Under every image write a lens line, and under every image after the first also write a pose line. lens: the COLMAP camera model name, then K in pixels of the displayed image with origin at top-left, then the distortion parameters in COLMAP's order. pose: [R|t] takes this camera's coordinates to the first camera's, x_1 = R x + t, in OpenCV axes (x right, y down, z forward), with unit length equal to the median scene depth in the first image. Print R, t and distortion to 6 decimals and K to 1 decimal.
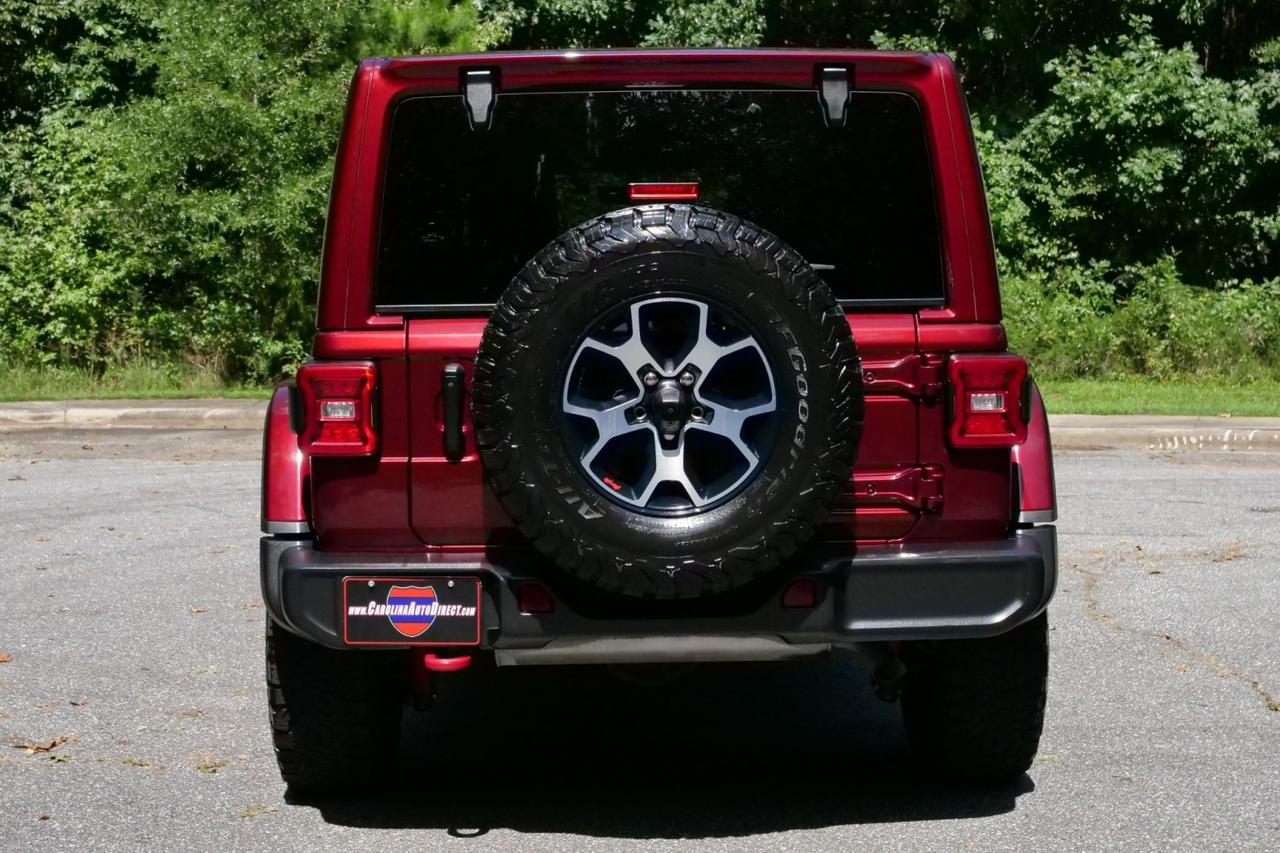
lens RADIAL K [[1971.3, 0, 640.0], [0, 1971.3, 426.5], [0, 0, 1]] dist [-0.005342, -0.059804]
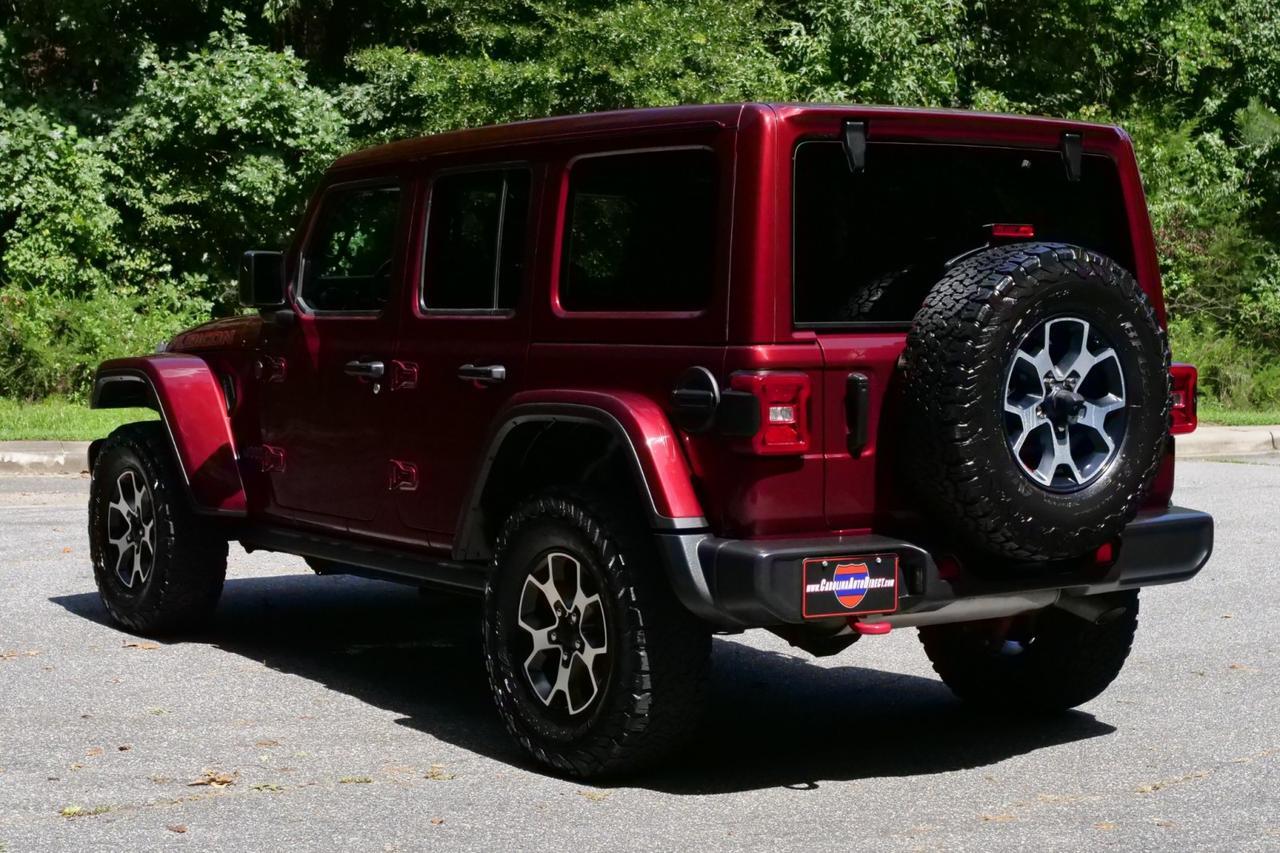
lens RADIAL K [[2296.8, 0, 640.0], [0, 2296.8, 426.5], [0, 0, 1]] dist [0.034513, 0.048008]
pose [[0.835372, -0.018819, 0.549363, -0.902856], [0.027892, 0.999578, -0.008170, 0.007250], [-0.548977, 0.022148, 0.835544, -0.059208]]
